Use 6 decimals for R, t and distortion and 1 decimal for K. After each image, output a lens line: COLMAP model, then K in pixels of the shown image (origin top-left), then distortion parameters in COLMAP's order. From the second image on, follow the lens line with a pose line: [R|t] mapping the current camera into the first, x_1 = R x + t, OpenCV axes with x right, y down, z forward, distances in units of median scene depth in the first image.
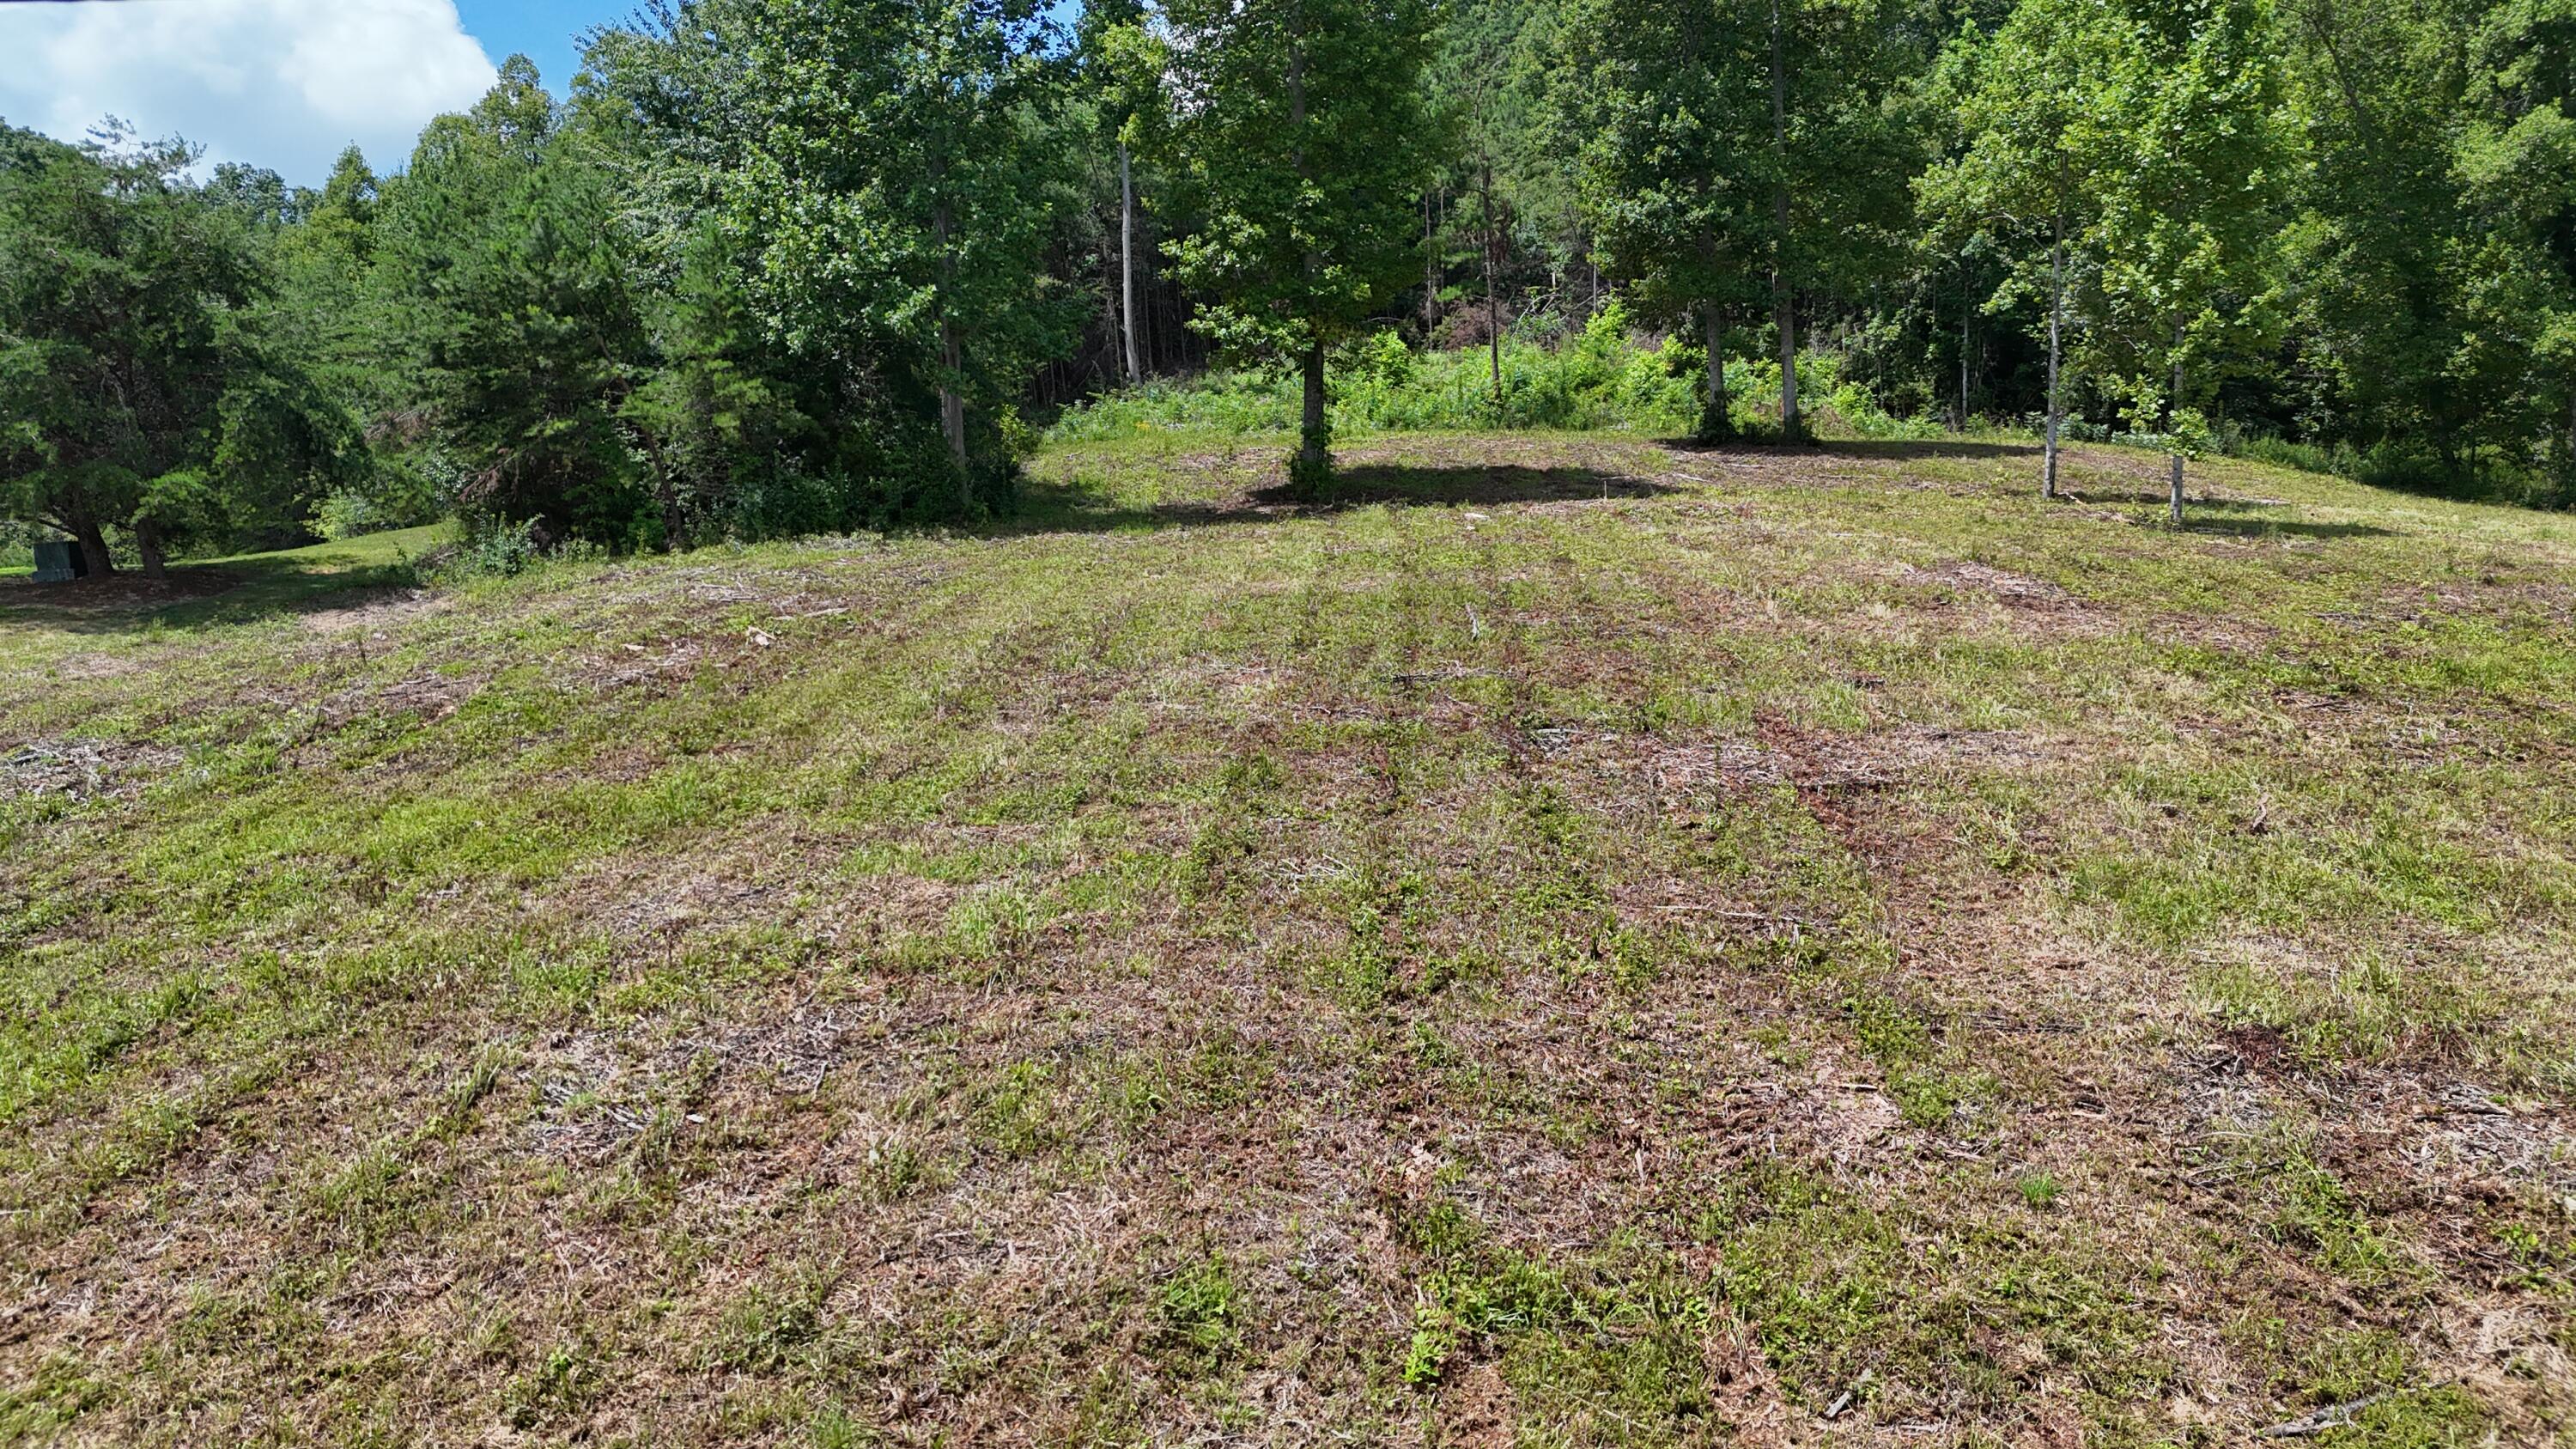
lens RADIAL K [[1886.9, 0, 1281.3], [0, 1886.9, 714.9], [0, 0, 1]] dist [0.067036, -0.071230]
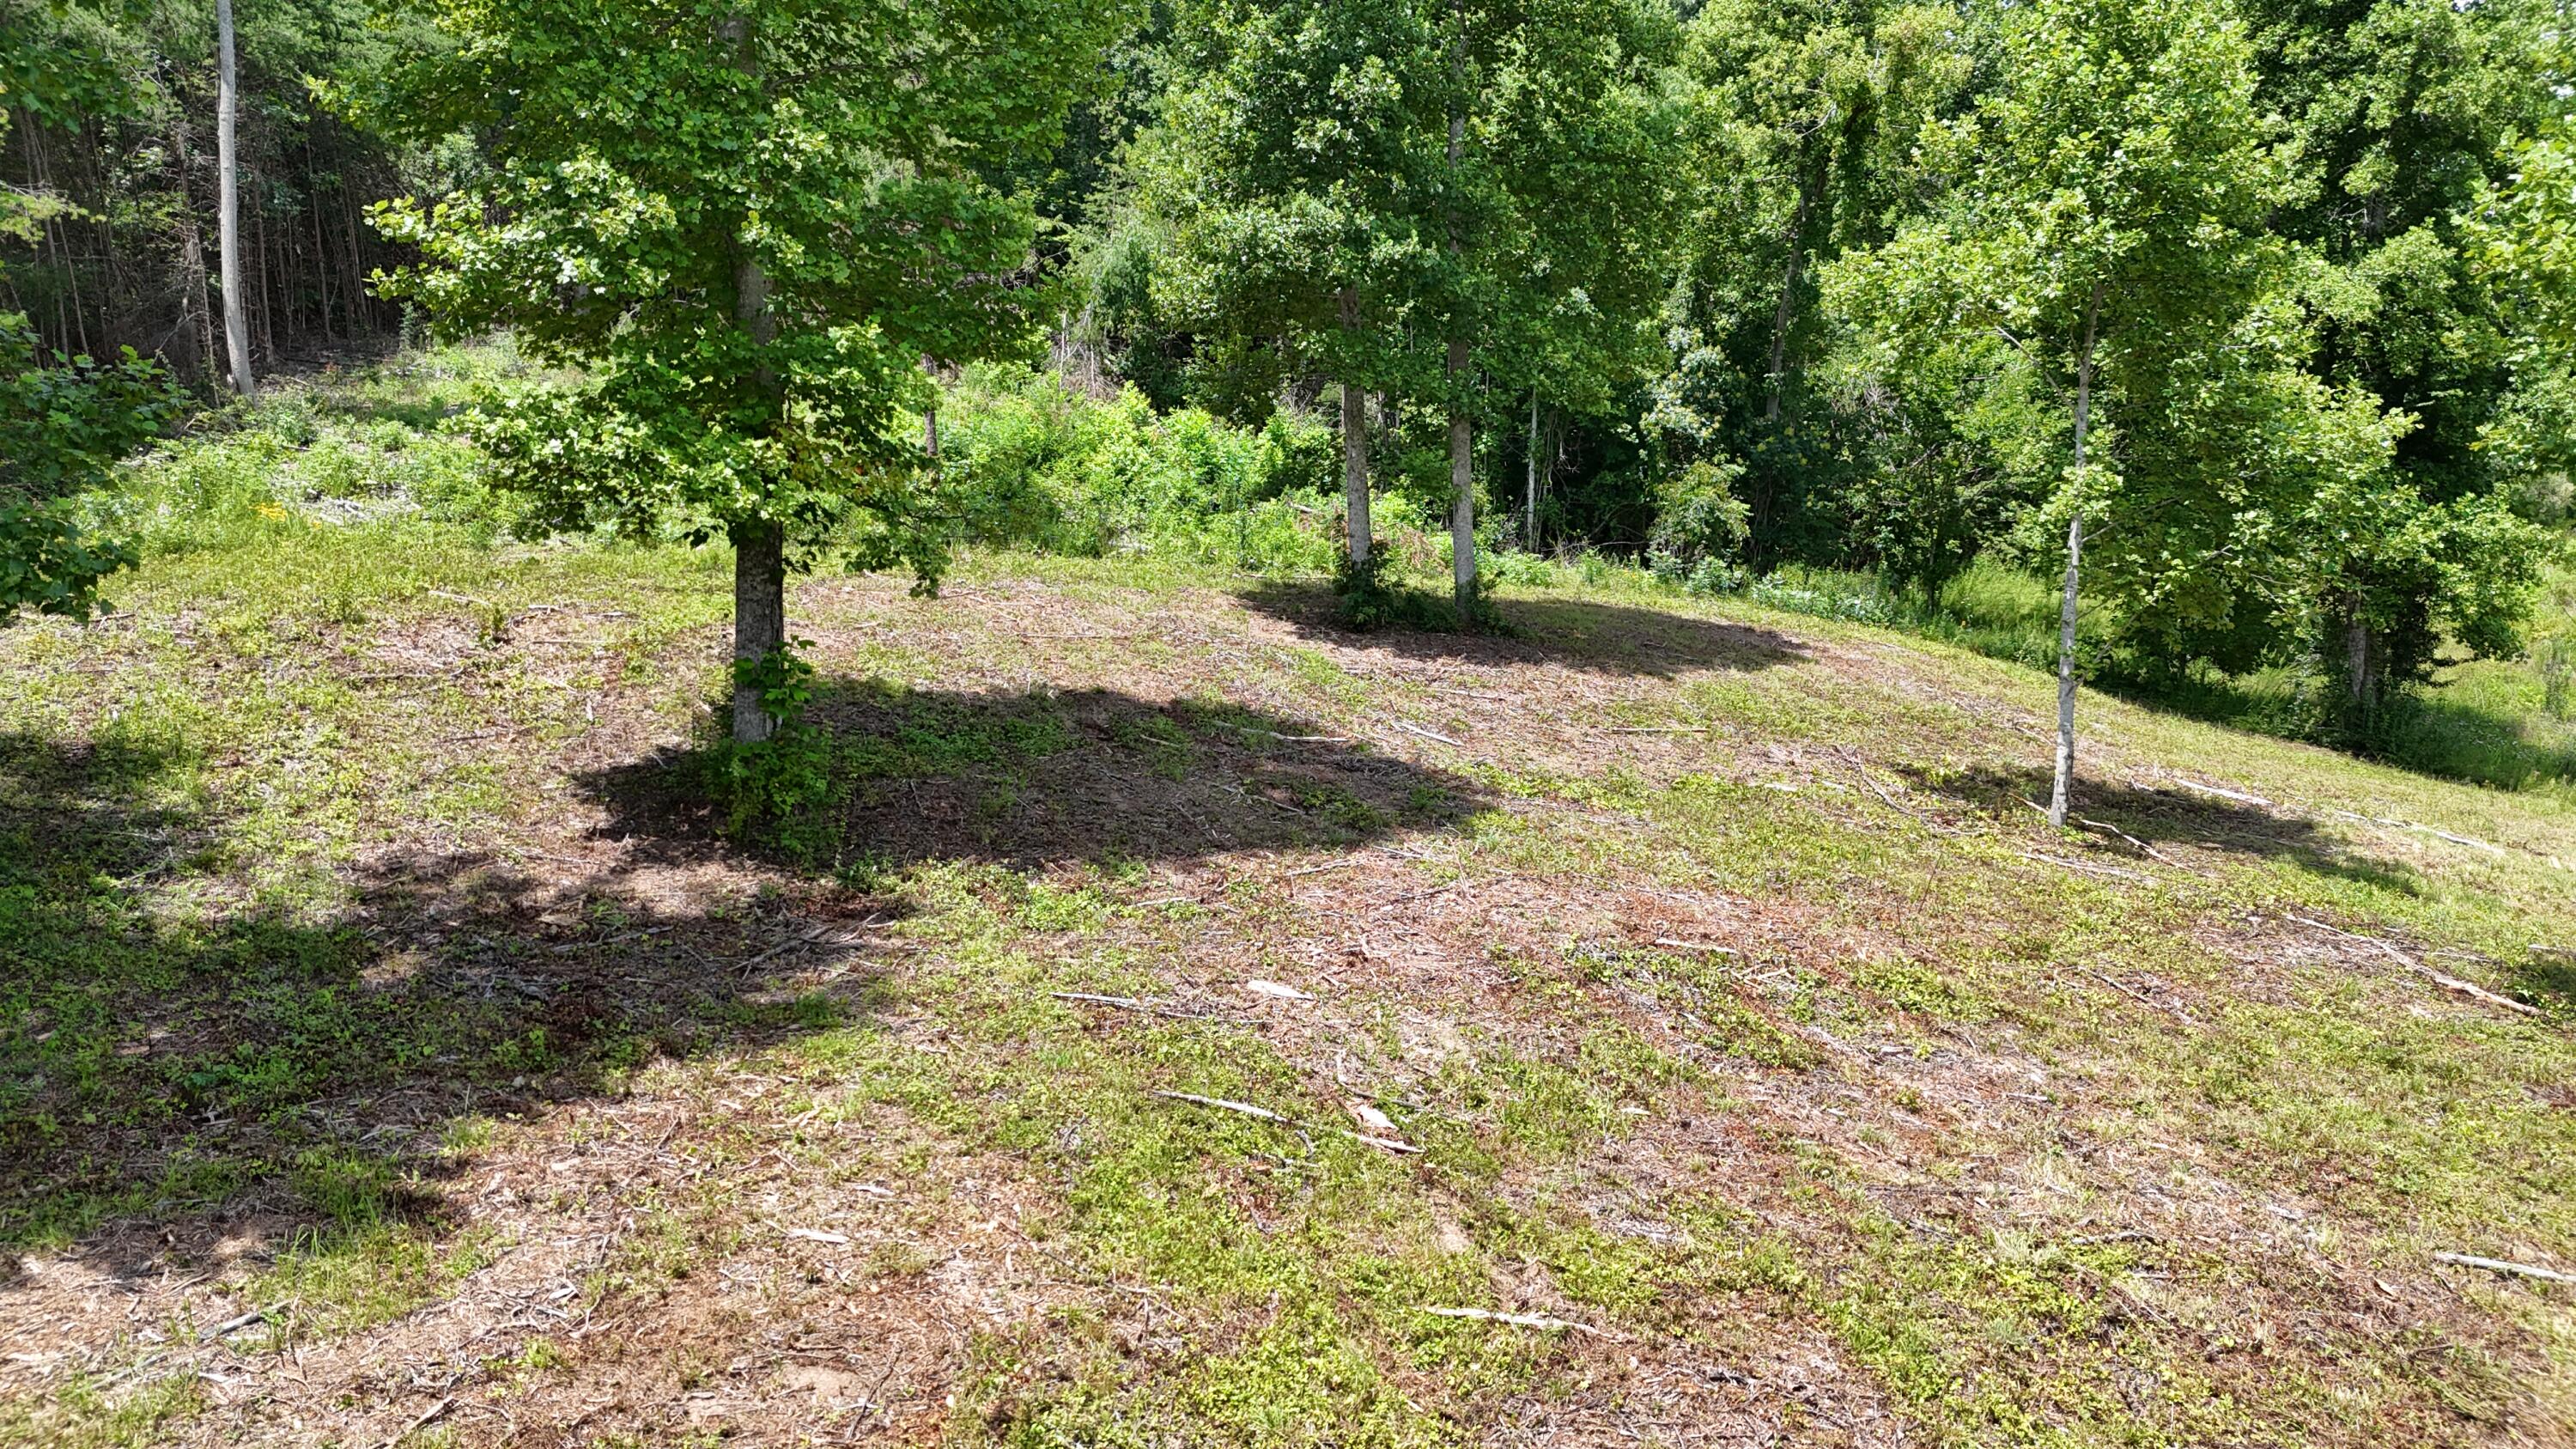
lens RADIAL K [[1886.9, 0, 1280.7], [0, 1886.9, 725.1], [0, 0, 1]] dist [0.067036, -0.071230]
pose [[0.906668, 0.001320, 0.421843, -0.052198], [-0.015691, 0.999409, 0.030599, -0.136140], [-0.421553, -0.034363, 0.906153, 0.487060]]
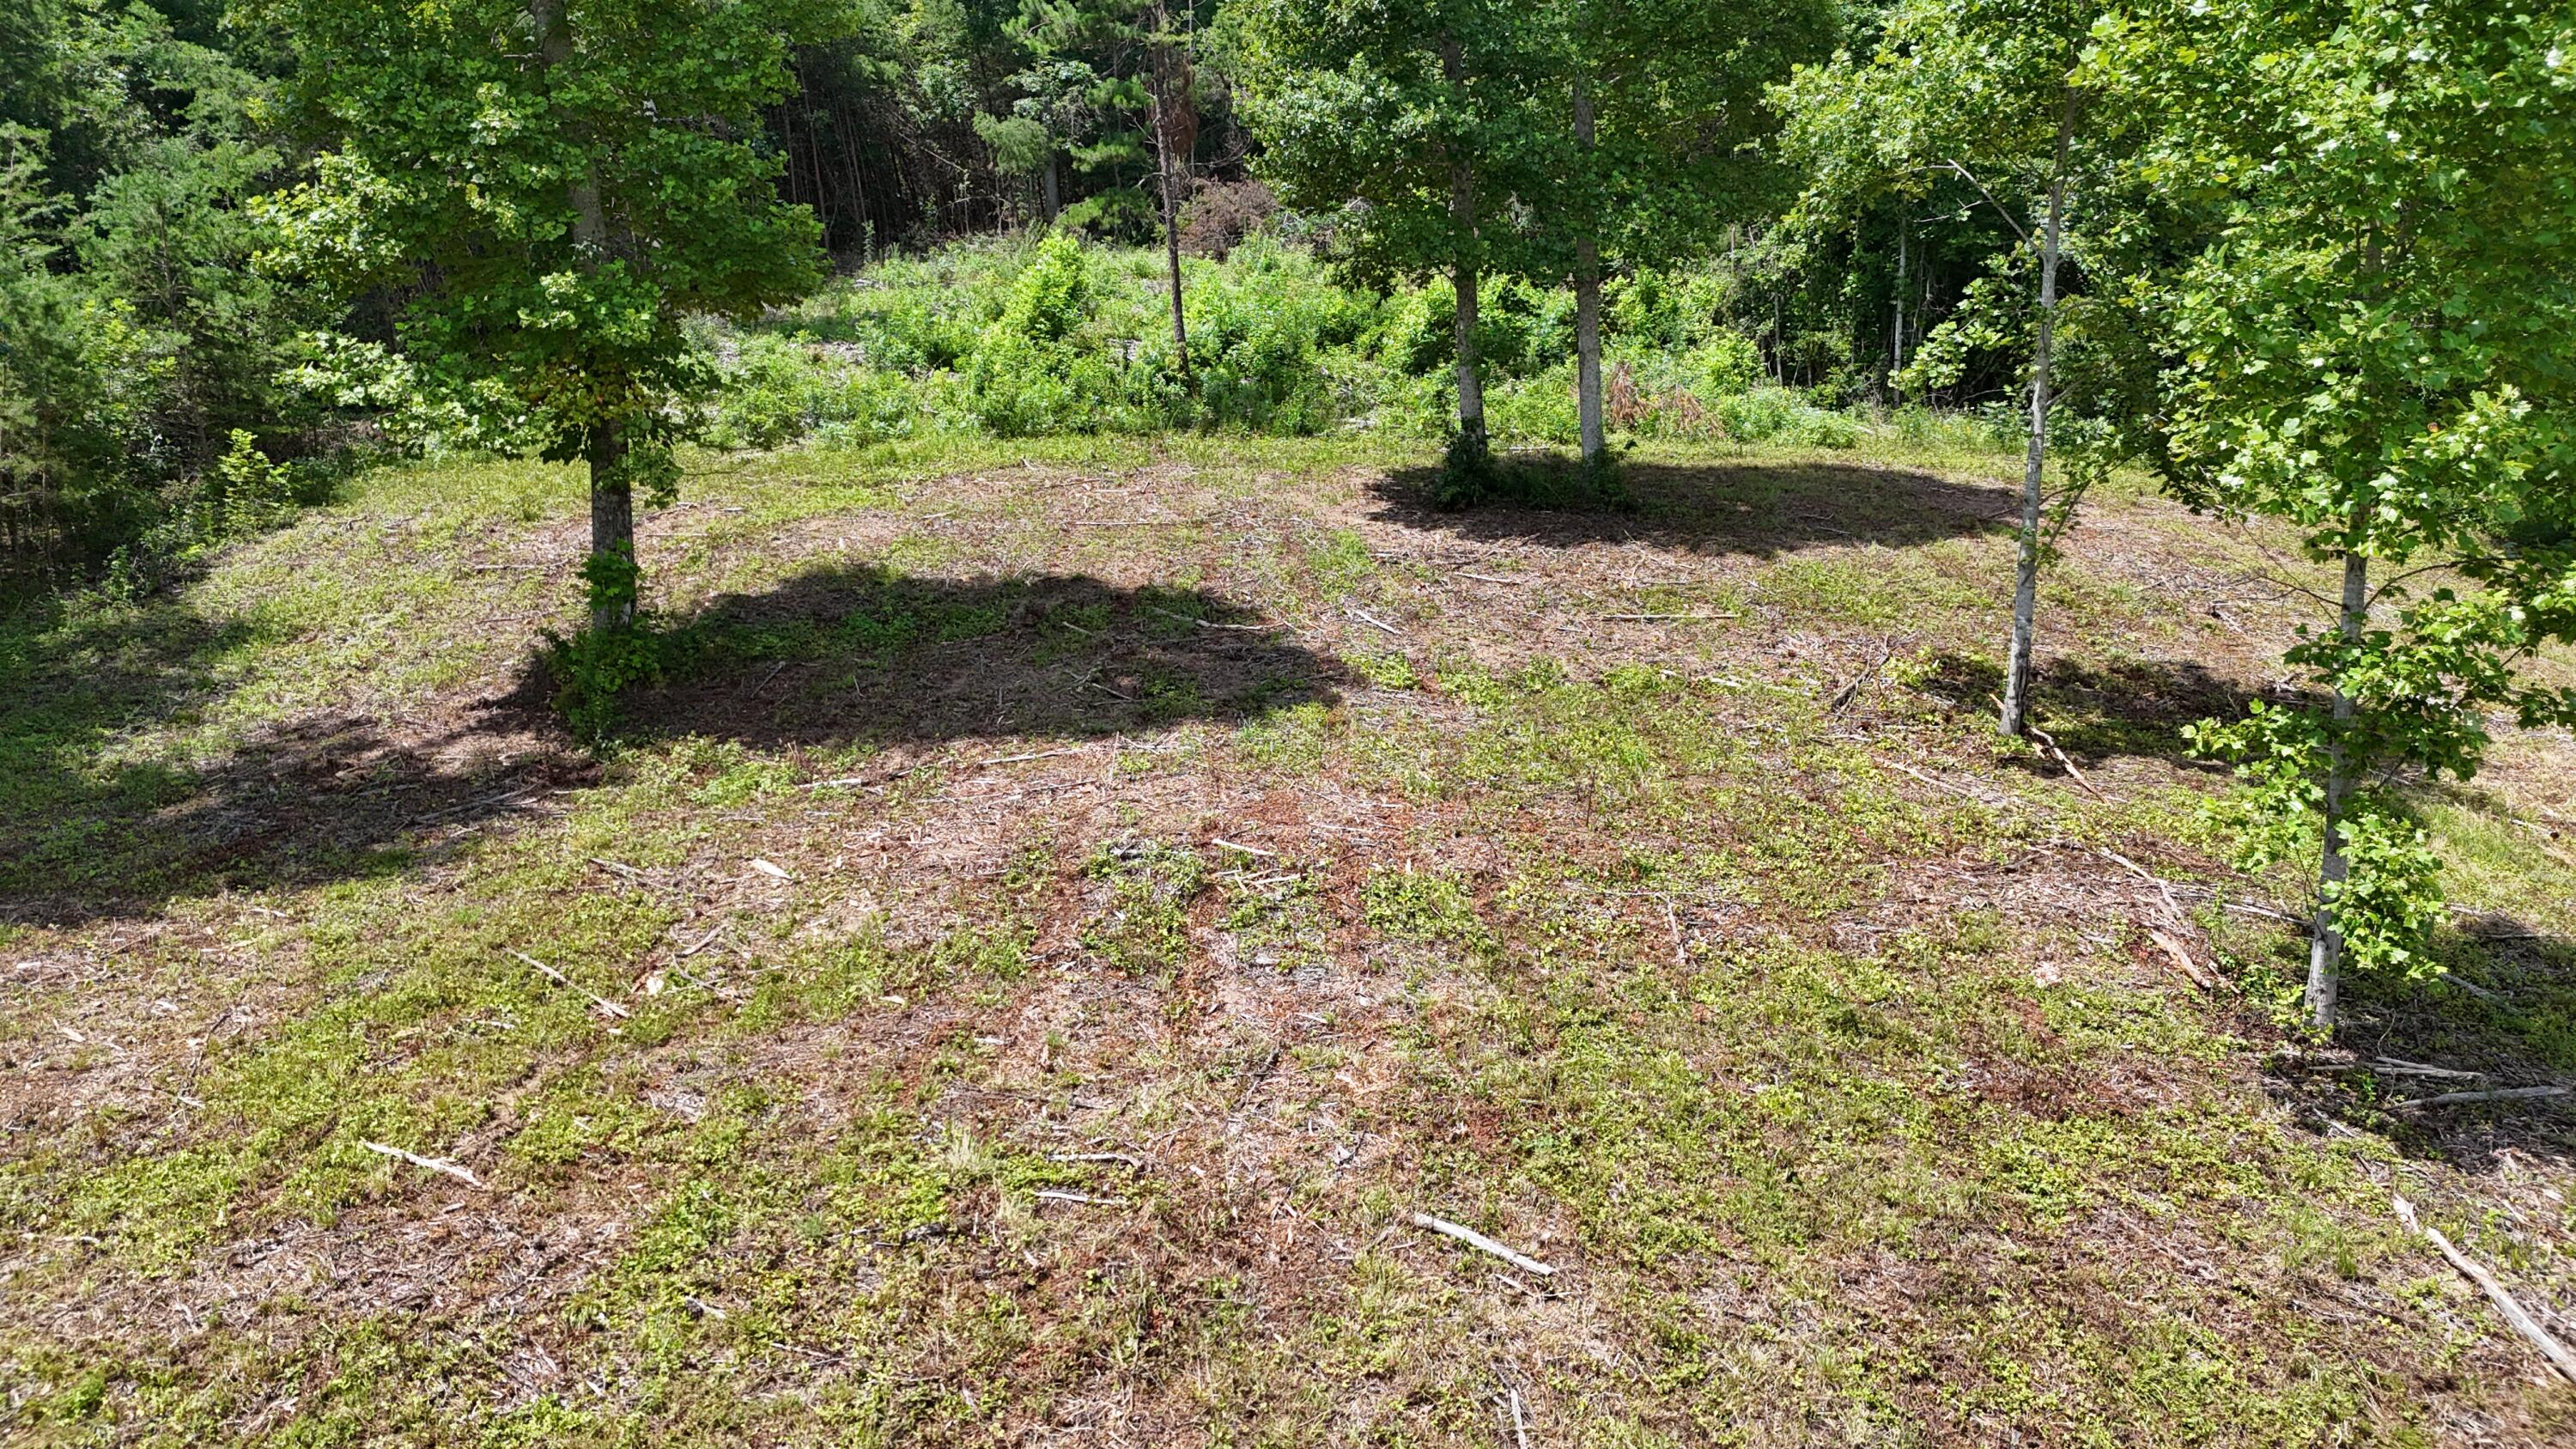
lens RADIAL K [[1886.9, 0, 1266.3], [0, 1886.9, 726.3], [0, 0, 1]] dist [0.067036, -0.071230]
pose [[0.999857, 0.000545, 0.016874, 0.165532], [-0.002416, 0.993806, 0.111100, -0.147376], [-0.016709, -0.111125, 0.993666, 0.423435]]
